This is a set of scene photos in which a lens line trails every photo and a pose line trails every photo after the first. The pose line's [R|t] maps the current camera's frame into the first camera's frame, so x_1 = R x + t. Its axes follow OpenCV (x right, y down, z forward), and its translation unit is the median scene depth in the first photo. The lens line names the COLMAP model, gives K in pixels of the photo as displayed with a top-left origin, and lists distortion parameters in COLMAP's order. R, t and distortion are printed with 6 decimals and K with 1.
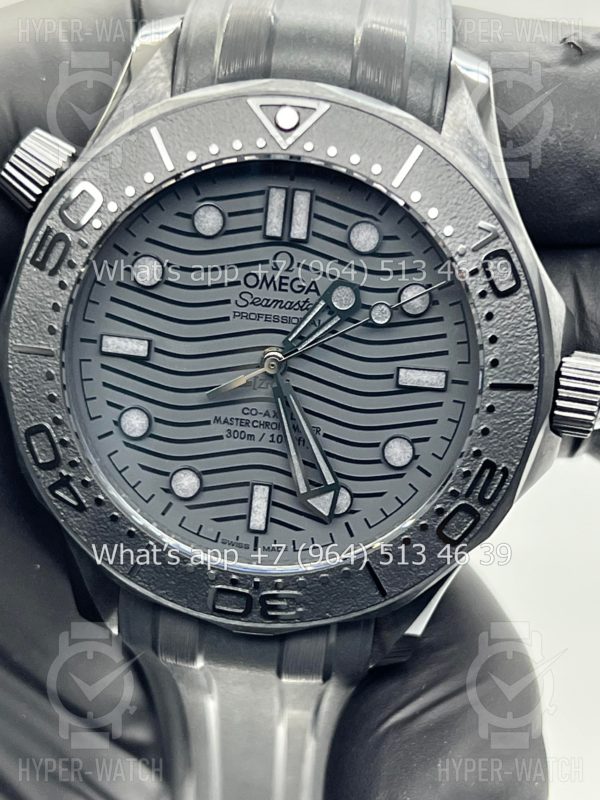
lens RADIAL K [[1941.8, 0, 309.0], [0, 1941.8, 427.2], [0, 0, 1]] dist [0.230614, 0.000000]
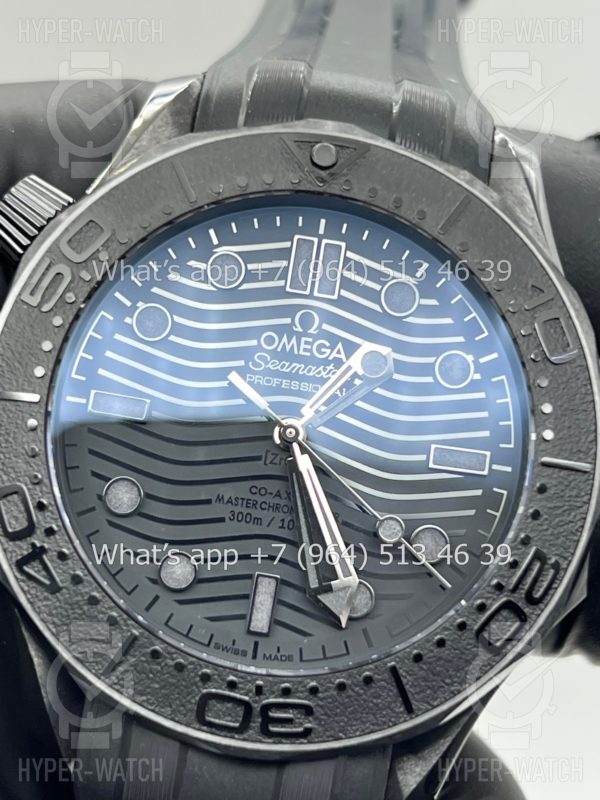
lens RADIAL K [[1941.8, 0, 299.8], [0, 1941.8, 402.9], [0, 0, 1]] dist [0.230614, 0.000000]
pose [[0.994427, 0.065248, 0.082806, -0.086866], [-0.036523, 0.950041, -0.309980, 0.223177], [-0.098895, 0.305228, 0.947130, 0.172658]]
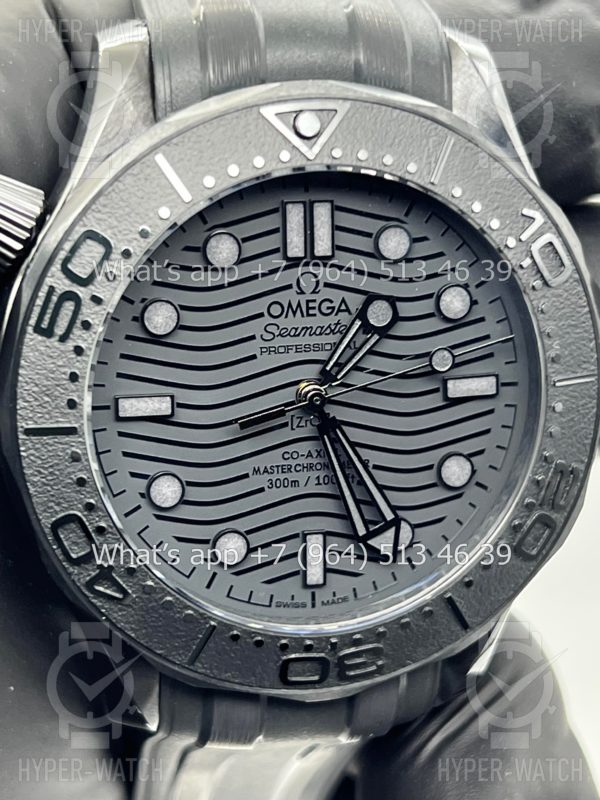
lens RADIAL K [[1941.8, 0, 305.7], [0, 1941.8, 403.2], [0, 0, 1]] dist [0.230614, 0.000000]
pose [[0.946877, -0.169165, 0.273508, -0.265381], [0.164838, 0.985553, 0.038899, -0.065622], [-0.276137, 0.008252, 0.961083, 0.145189]]
